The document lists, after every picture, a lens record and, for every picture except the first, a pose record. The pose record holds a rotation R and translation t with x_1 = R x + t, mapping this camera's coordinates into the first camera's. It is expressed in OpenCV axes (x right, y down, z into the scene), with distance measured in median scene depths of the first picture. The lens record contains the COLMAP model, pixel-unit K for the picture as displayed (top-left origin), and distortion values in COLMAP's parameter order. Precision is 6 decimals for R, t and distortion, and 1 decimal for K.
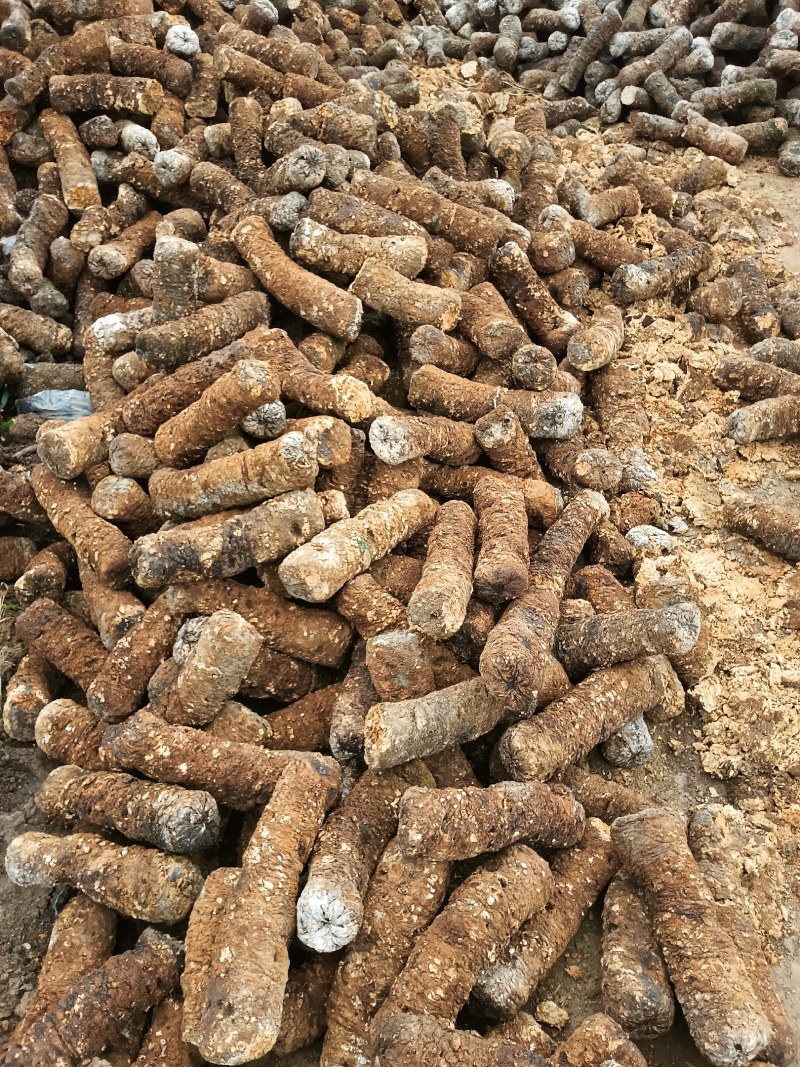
lens RADIAL K [[881.6, 0, 400.4], [0, 881.6, 532.7], [0, 0, 1]] dist [0.004945, 0.006784]
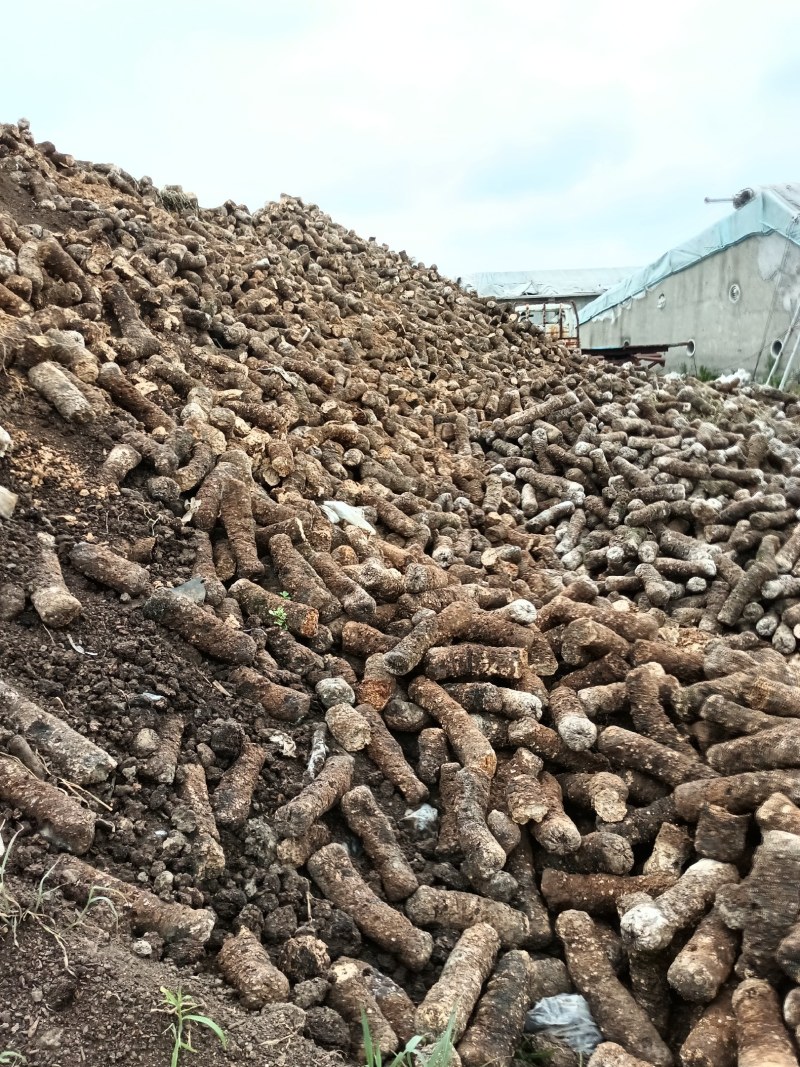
lens RADIAL K [[881.6, 0, 400.0], [0, 881.6, 533.0], [0, 0, 1]] dist [0.004945, 0.006784]
pose [[0.991363, -0.007401, 0.130936, -0.565076], [0.071540, 0.867291, -0.492635, -0.121414], [-0.109913, 0.497747, 0.860330, 0.034348]]
